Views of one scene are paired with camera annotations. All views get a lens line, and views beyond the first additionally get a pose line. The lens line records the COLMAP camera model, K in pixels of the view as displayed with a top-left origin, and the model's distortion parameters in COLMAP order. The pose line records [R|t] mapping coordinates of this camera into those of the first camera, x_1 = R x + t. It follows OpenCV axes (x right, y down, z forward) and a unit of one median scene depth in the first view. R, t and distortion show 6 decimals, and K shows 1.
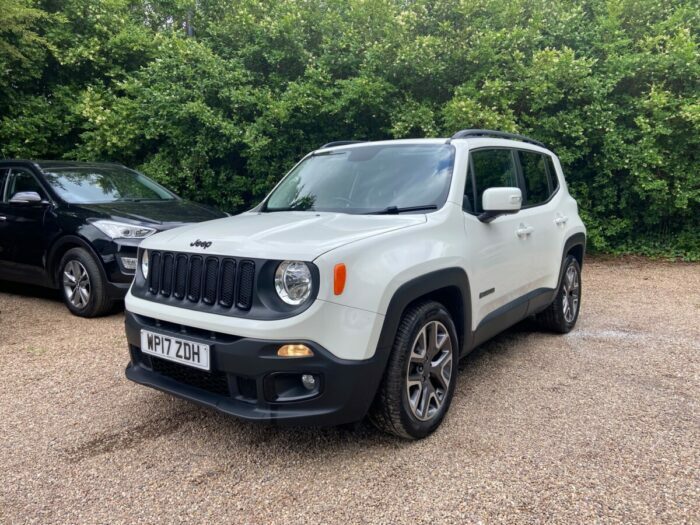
lens RADIAL K [[527.1, 0, 350.0], [0, 527.1, 262.5], [0, 0, 1]] dist [0.106595, -0.134479]
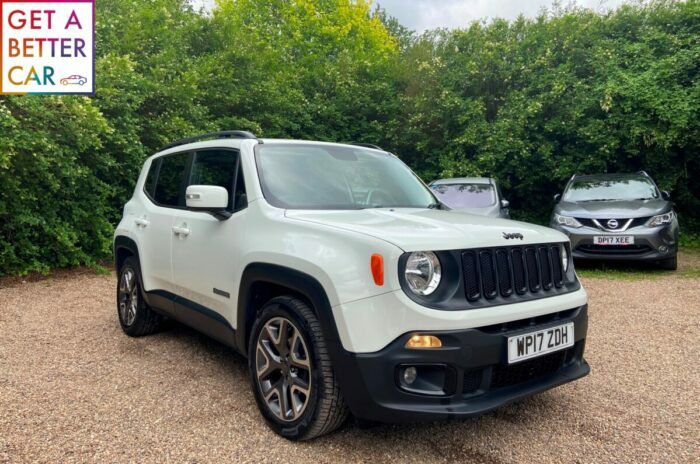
lens RADIAL K [[530.1, 0, 350.0], [0, 530.1, 232.0], [0, 0, 1]] dist [0.040247, -0.000169]
pose [[0.261192, -0.032338, 0.964745, -1.336637], [0.113950, 0.993483, 0.002451, -0.080017], [-0.958538, 0.109293, 0.263175, 1.038548]]
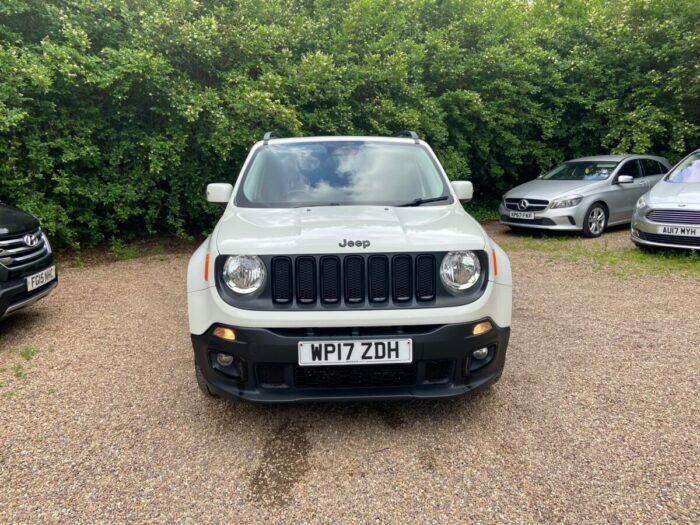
lens RADIAL K [[527.1, 0, 350.0], [0, 527.1, 262.5], [0, 0, 1]] dist [0.106595, -0.134479]
pose [[0.769827, -0.102210, 0.630015, -0.915746], [0.081579, 0.994755, 0.061701, -0.061806], [-0.633018, 0.003896, 0.774128, 0.248361]]
